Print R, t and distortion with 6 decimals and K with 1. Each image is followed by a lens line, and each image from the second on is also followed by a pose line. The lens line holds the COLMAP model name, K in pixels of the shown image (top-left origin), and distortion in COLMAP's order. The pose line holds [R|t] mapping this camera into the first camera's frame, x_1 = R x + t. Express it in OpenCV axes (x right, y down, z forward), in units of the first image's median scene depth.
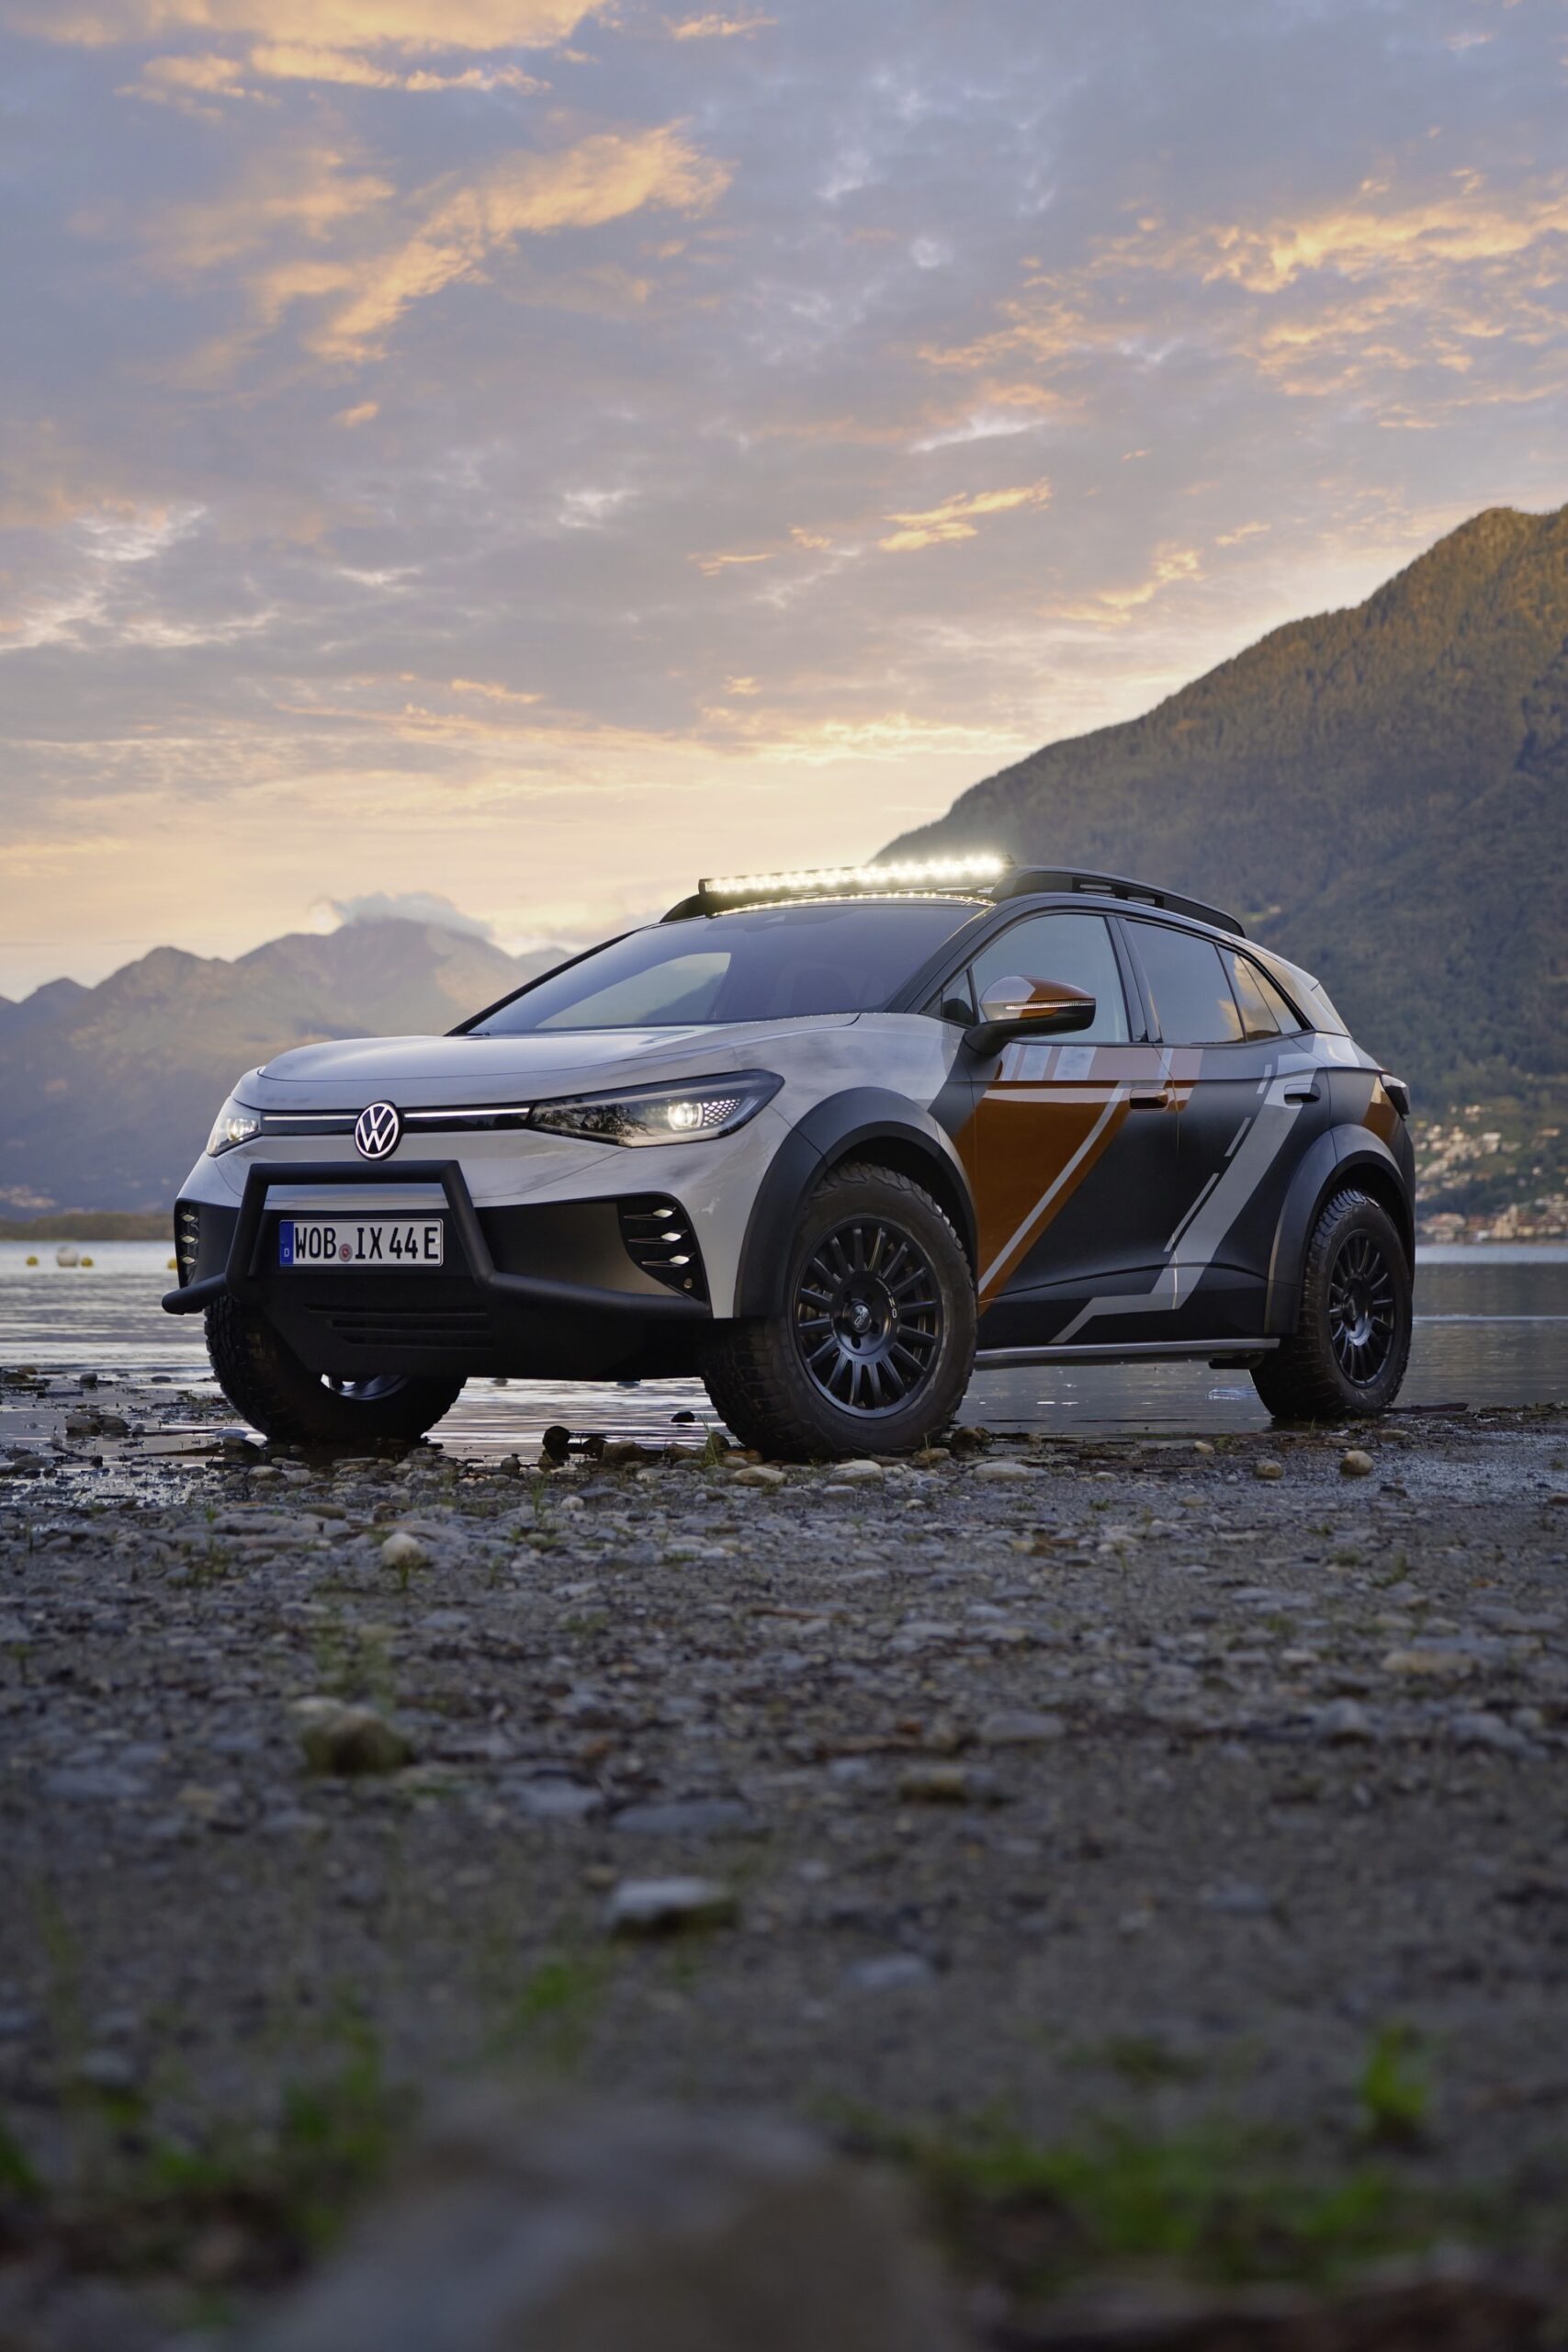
lens RADIAL K [[3505.2, 0, 799.7], [0, 3505.2, 1190.8], [0, 0, 1]] dist [0.138490, 0.000000]
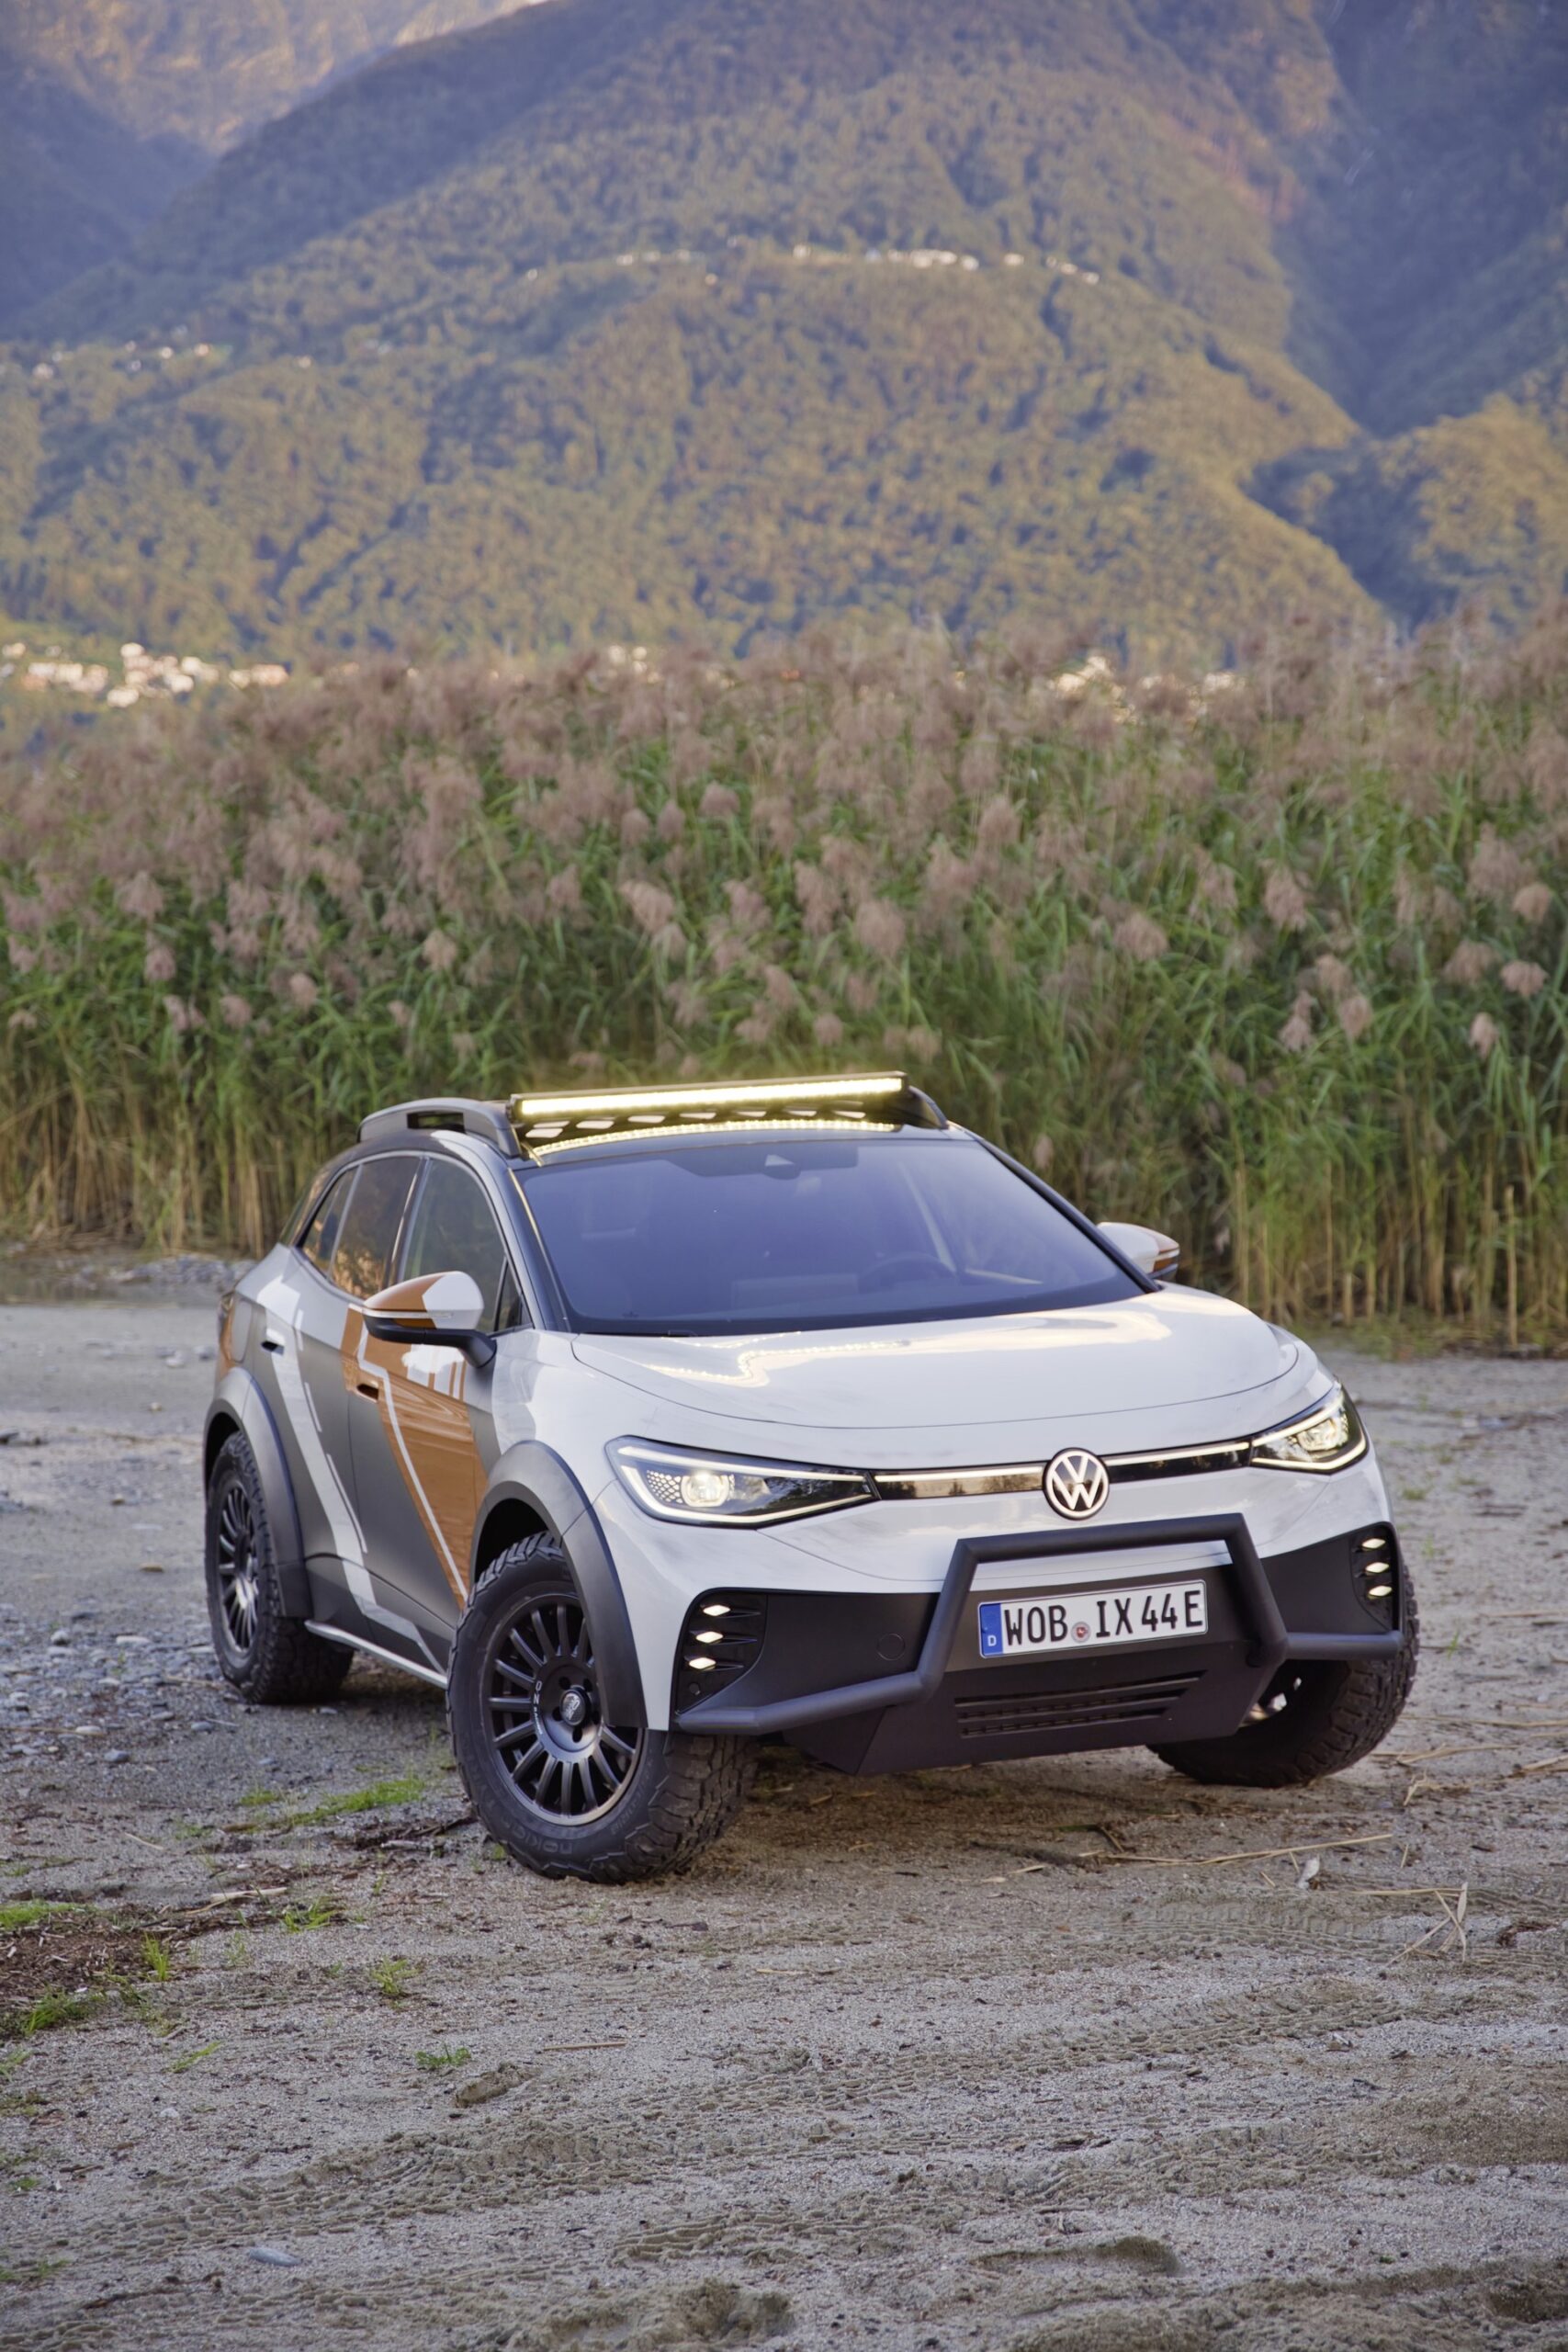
lens RADIAL K [[4264.7, 0, 779.1], [0, 4264.7, 1173.5], [0, 0, 1]] dist [0.113125, 0.000000]
pose [[0.565300, -0.057975, 0.822846, -1.005489], [0.033324, 0.998318, 0.047444, -0.143347], [-0.824212, 0.000601, 0.566281, 0.469156]]
